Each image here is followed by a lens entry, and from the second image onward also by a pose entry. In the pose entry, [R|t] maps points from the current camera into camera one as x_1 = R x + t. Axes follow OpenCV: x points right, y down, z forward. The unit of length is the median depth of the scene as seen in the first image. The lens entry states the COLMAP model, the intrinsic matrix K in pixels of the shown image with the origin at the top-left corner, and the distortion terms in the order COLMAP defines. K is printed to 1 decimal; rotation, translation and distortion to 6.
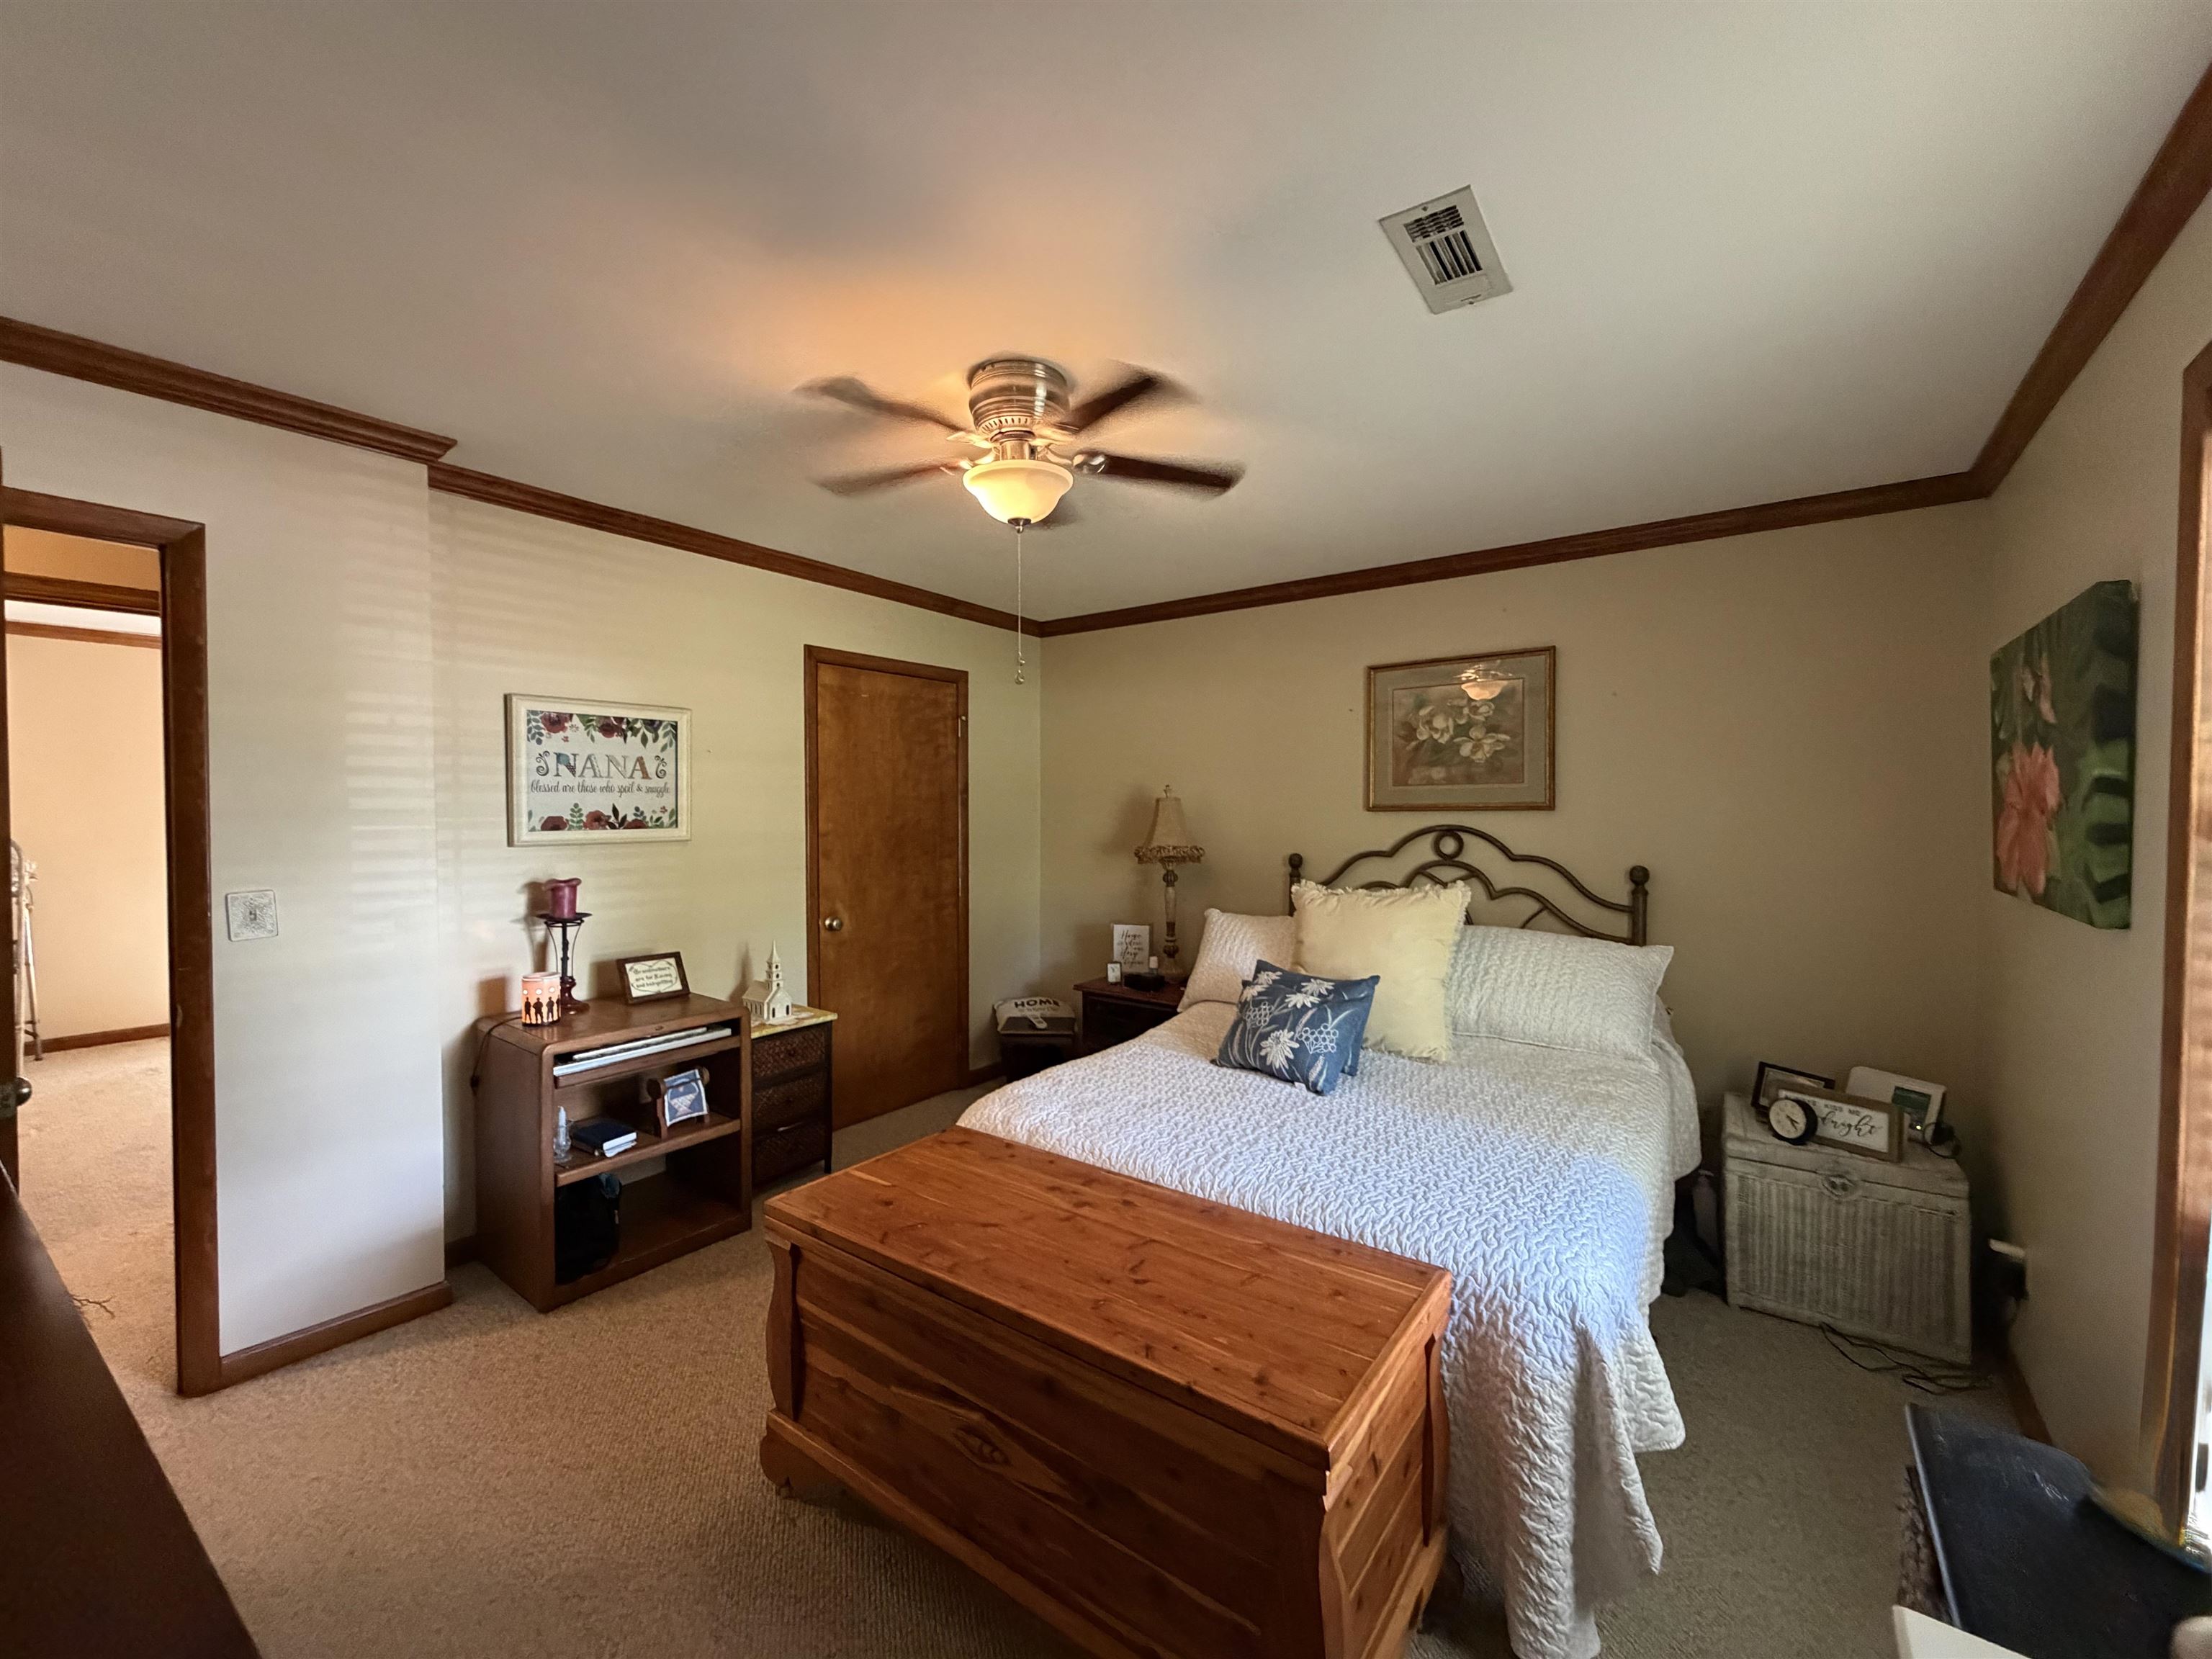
lens RADIAL K [[880.2, 0, 1108.6], [0, 880.2, 824.8], [0, 0, 1]] dist [-0.001431, 0.000279]
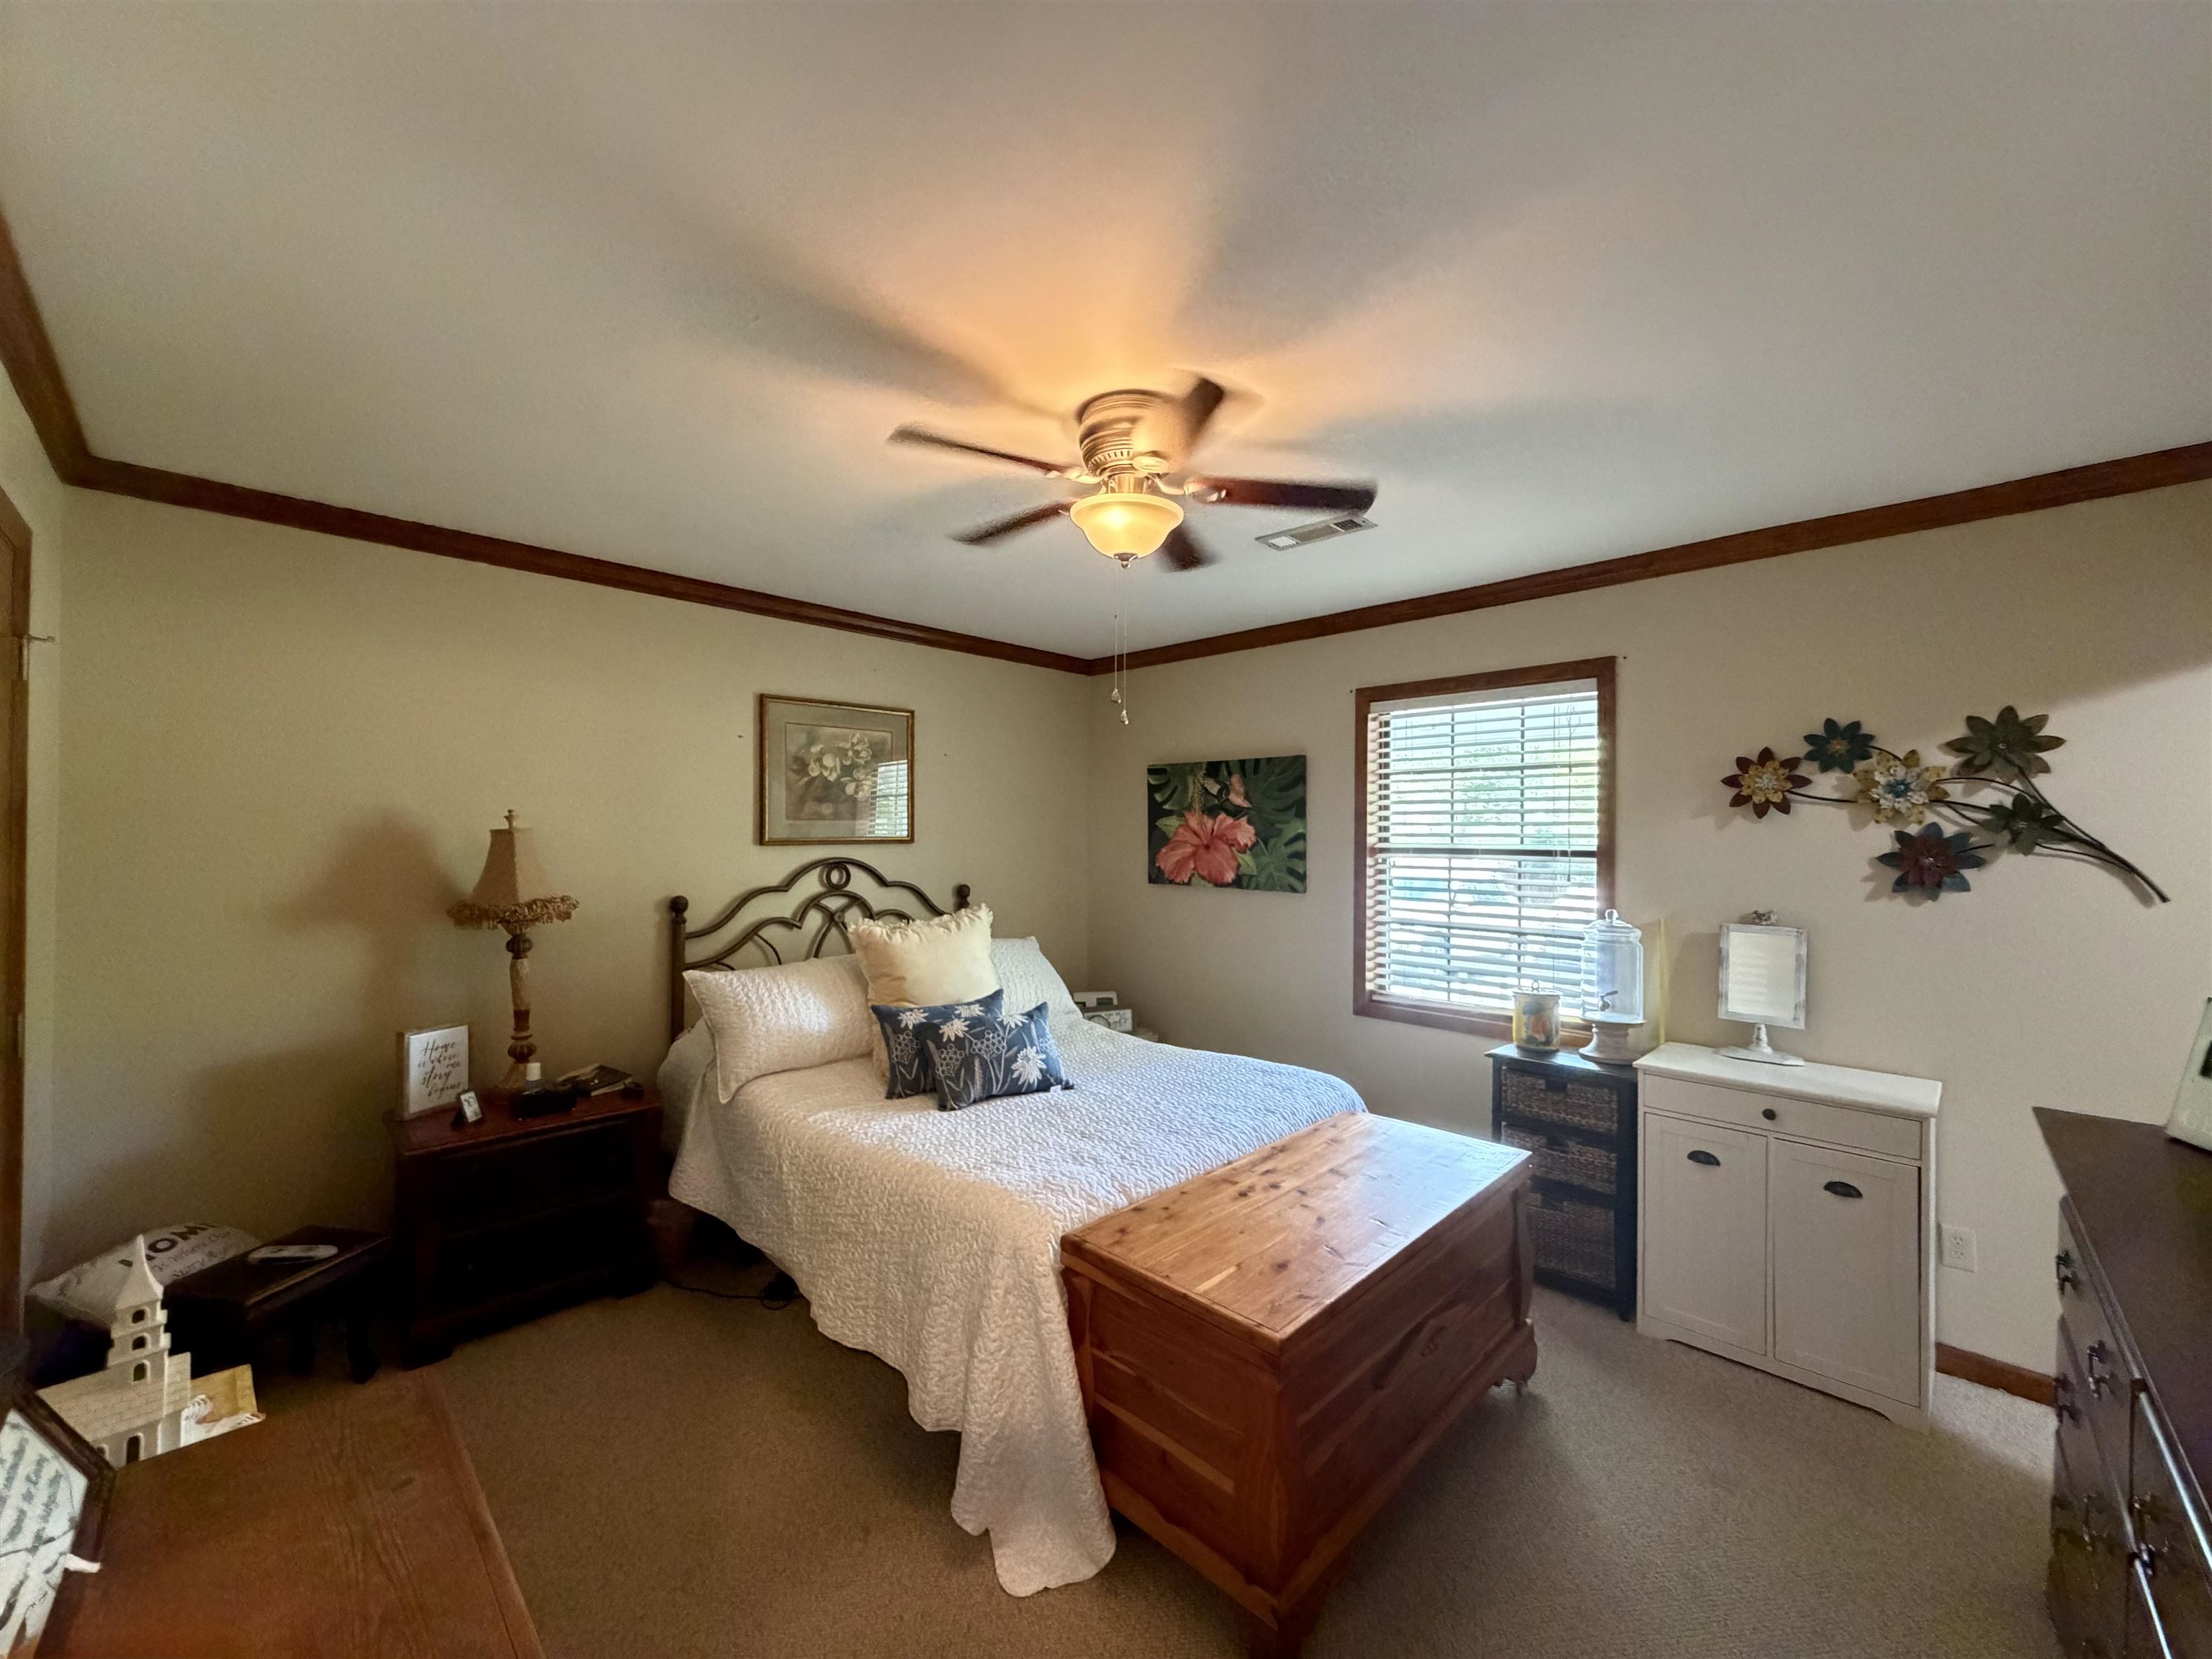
lens RADIAL K [[880.2, 0, 1090.6], [0, 880.2, 835.3], [0, 0, 1]] dist [-0.001431, 0.000279]
pose [[0.157939, -0.003735, 0.987442, -0.631573], [0.010081, 0.999947, 0.002170, -0.026486], [-0.987397, 0.009612, 0.157968, 0.530219]]
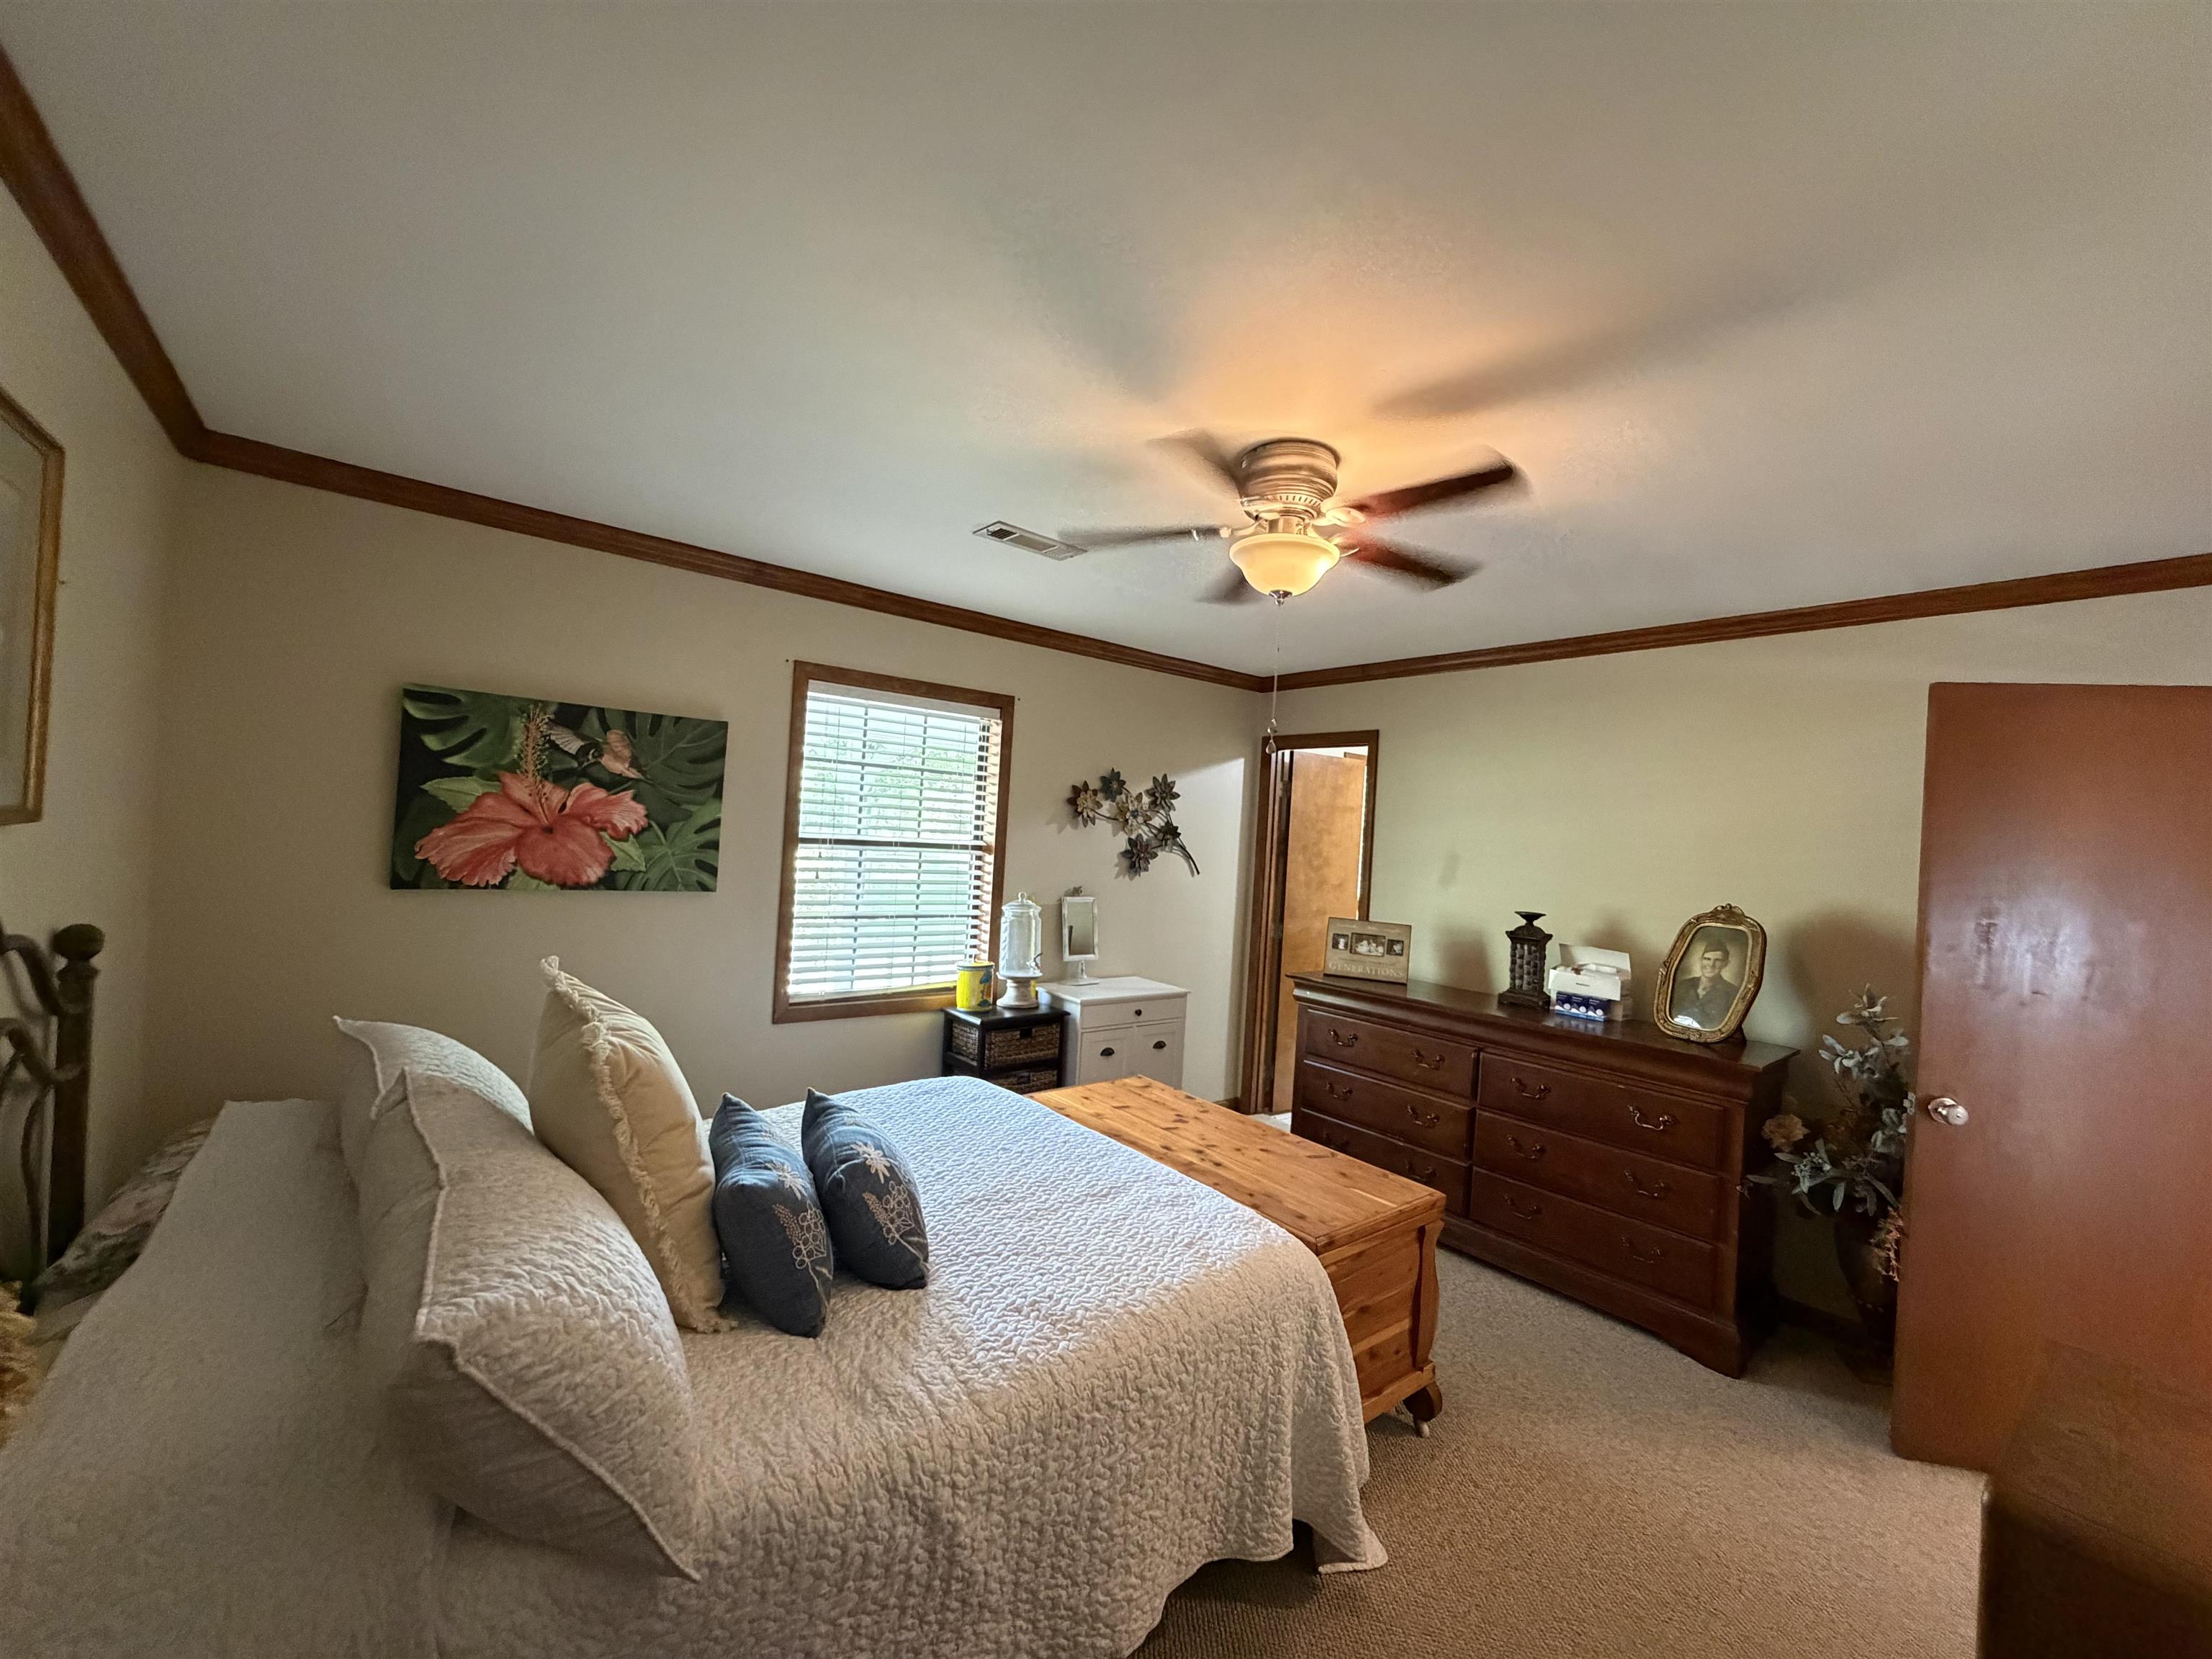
lens RADIAL K [[880.2, 0, 1103.4], [0, 880.2, 823.4], [0, 0, 1]] dist [-0.001431, 0.000279]
pose [[-0.965050, -0.057193, 0.255748, -0.106636], [-0.057933, 0.998310, 0.004646, -0.045457], [-0.255581, -0.010333, -0.966732, 1.211519]]
